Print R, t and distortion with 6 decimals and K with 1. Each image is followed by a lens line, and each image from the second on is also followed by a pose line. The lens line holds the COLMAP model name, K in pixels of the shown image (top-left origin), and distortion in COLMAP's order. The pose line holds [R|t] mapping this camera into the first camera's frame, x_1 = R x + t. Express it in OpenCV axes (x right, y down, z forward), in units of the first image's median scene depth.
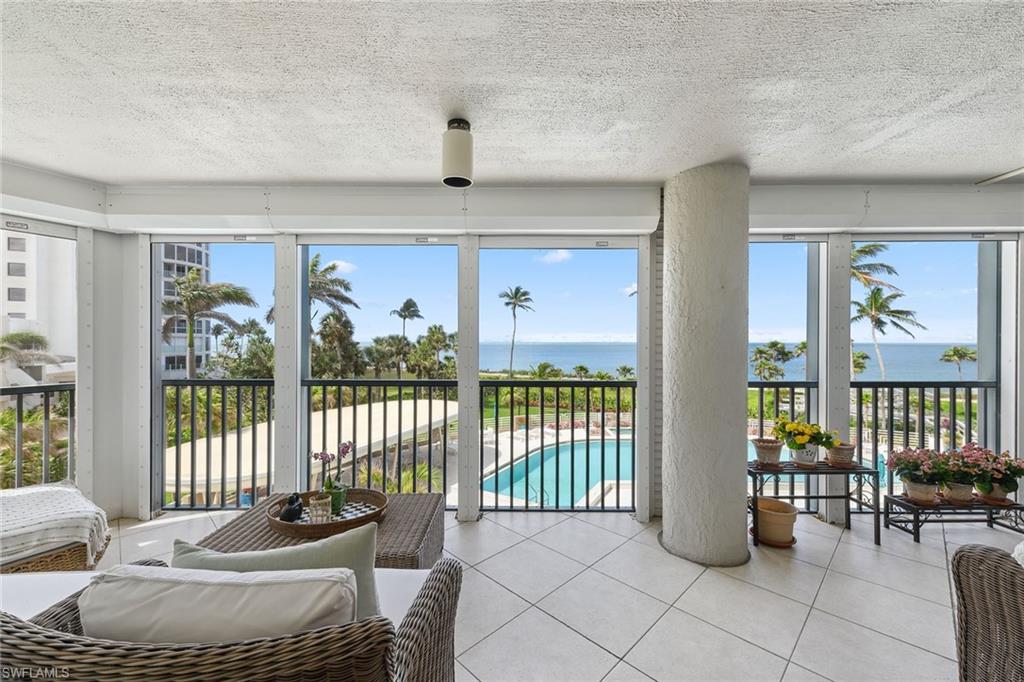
lens RADIAL K [[405.1, 0, 508.3], [0, 405.1, 344.1], [0, 0, 1]] dist [0.005957, -0.000384]
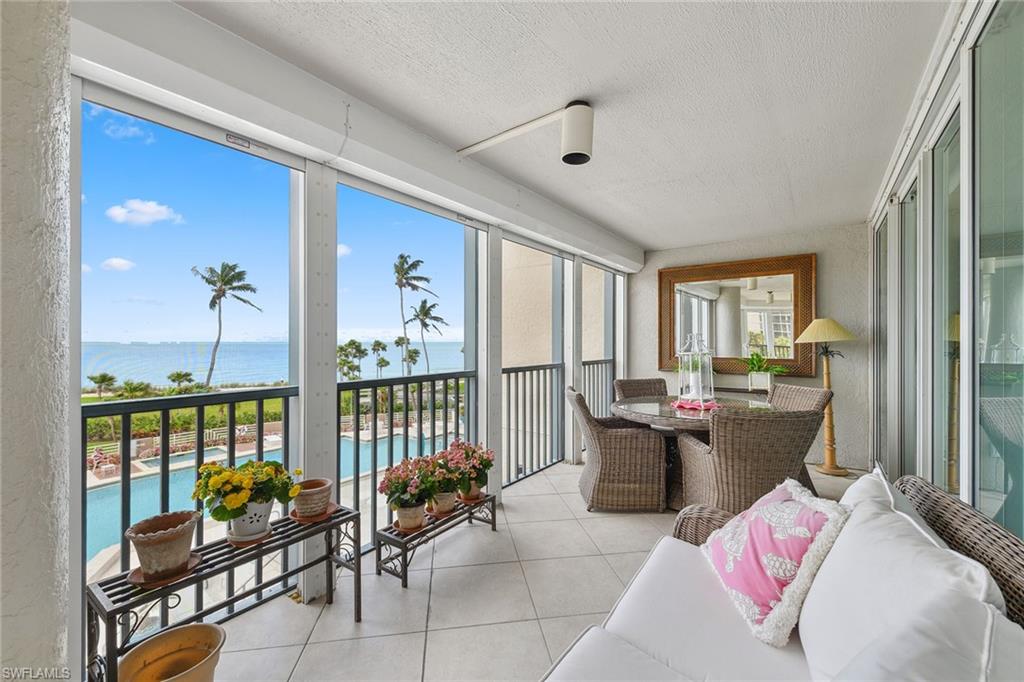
lens RADIAL K [[413.3, 0, 512.0], [0, 413.3, 341.0], [0, 0, 1]] dist [-0.000460, -0.000145]
pose [[0.589049, 0.003142, 0.808091, 0.424378], [0.001616, 0.999986, -0.005066, 0.022799], [-0.808096, 0.004290, 0.589036, 0.325648]]
